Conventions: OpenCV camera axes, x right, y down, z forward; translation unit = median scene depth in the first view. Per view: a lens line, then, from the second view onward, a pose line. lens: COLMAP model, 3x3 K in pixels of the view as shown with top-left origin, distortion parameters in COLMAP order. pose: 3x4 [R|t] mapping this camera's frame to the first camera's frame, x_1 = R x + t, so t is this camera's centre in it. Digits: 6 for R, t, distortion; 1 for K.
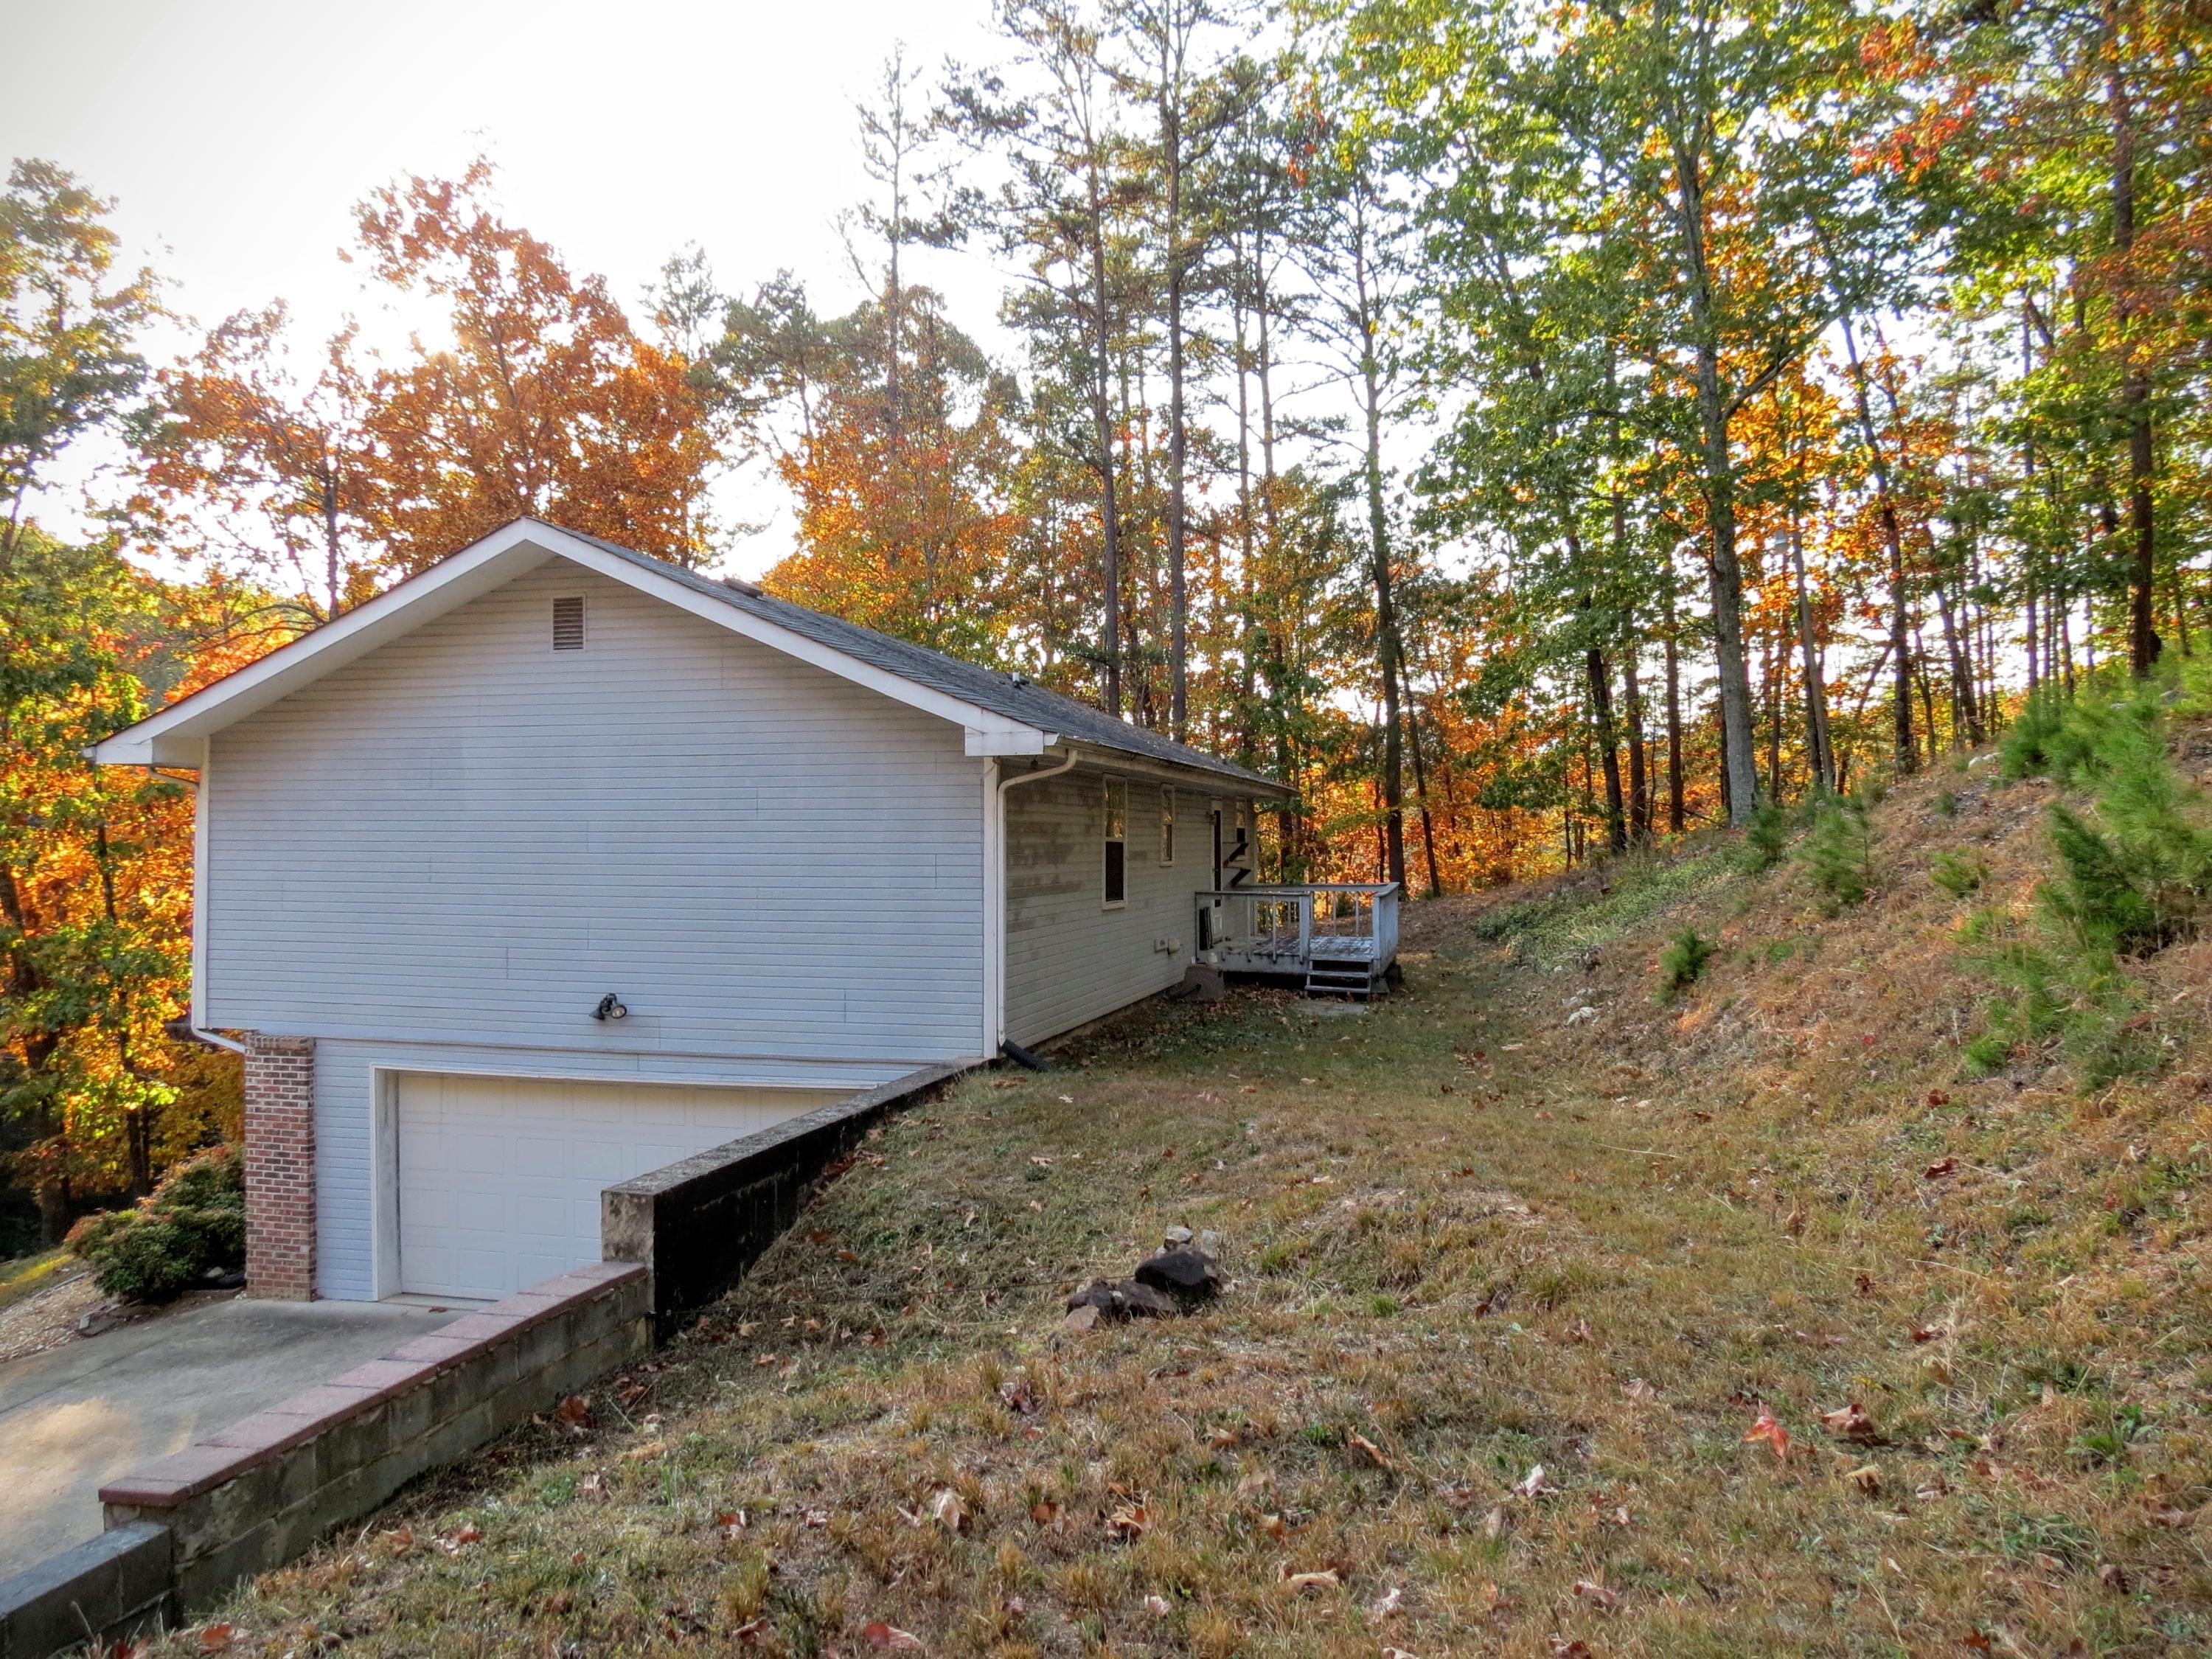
lens RADIAL K [[1585.7, 0, 1096.8], [0, 1585.7, 832.2], [0, 0, 1]] dist [-0.025959, 0.017862]
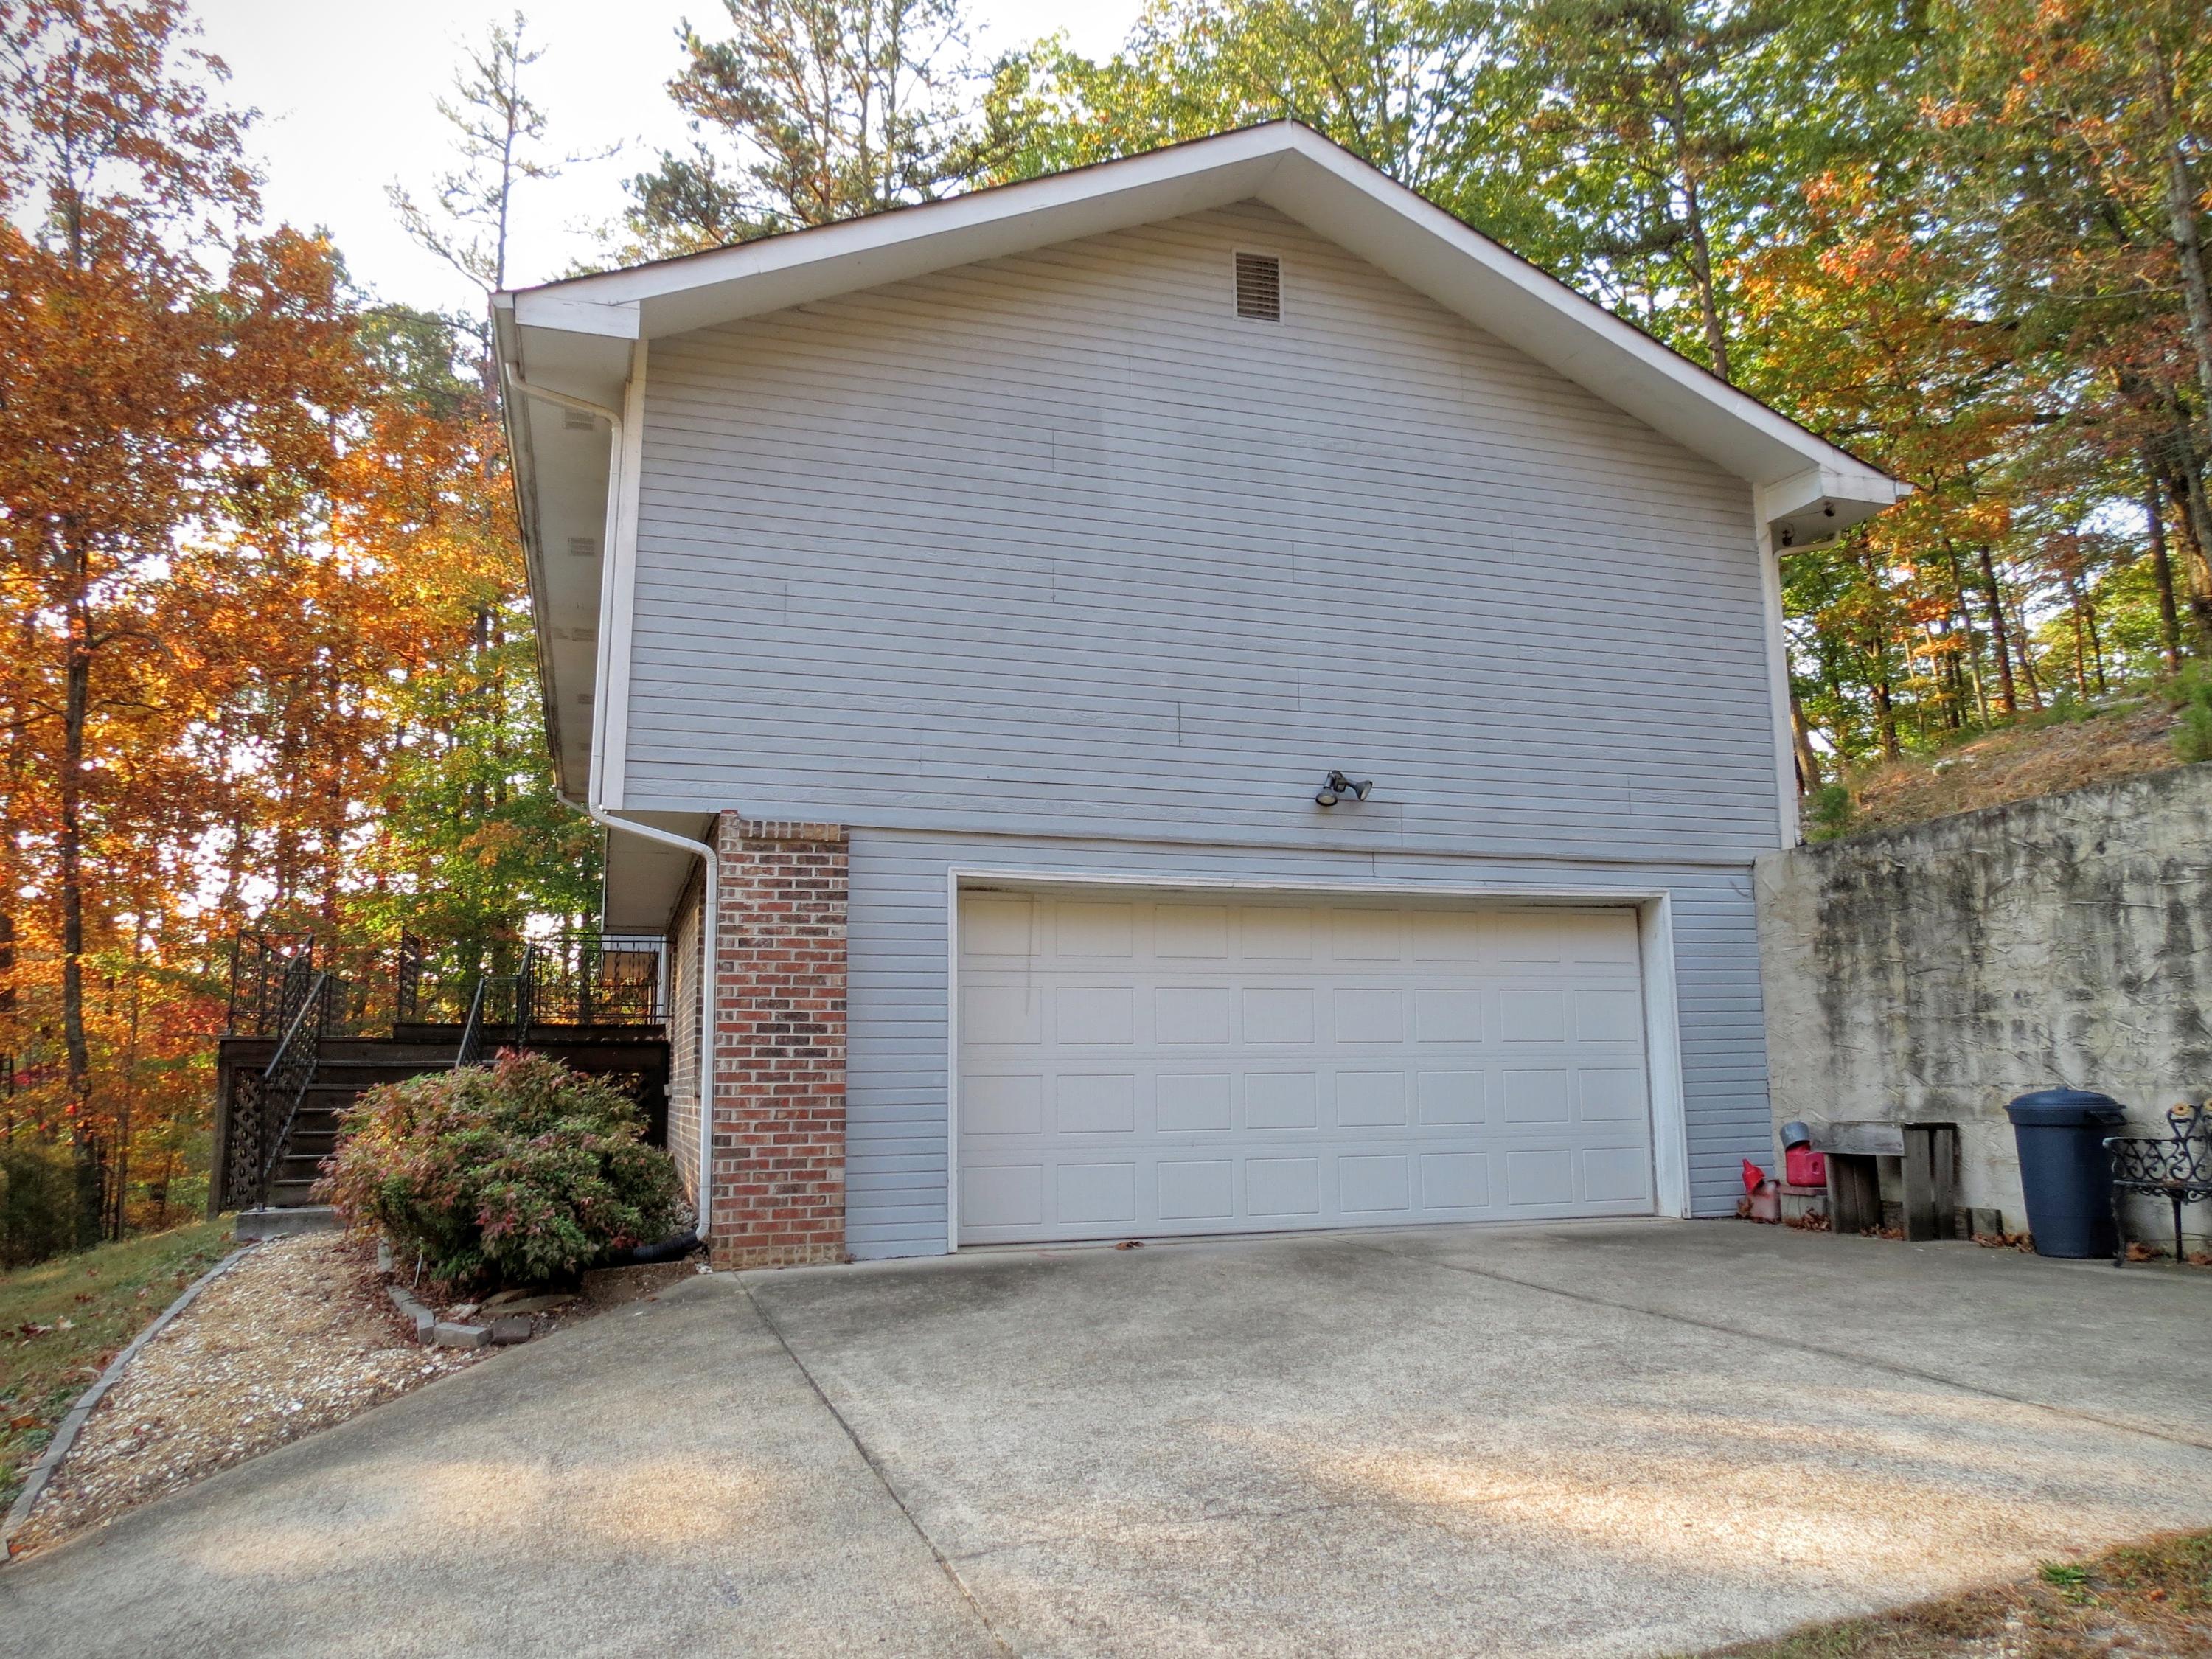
lens RADIAL K [[1585.7, 0, 1097.6], [0, 1585.7, 833.6], [0, 0, 1]] dist [-0.025959, 0.017862]
pose [[0.848670, 0.076631, 0.523342, -0.743359], [0.007374, 0.987639, -0.156574, 0.232457], [-0.528871, 0.136739, 0.837615, 0.429909]]
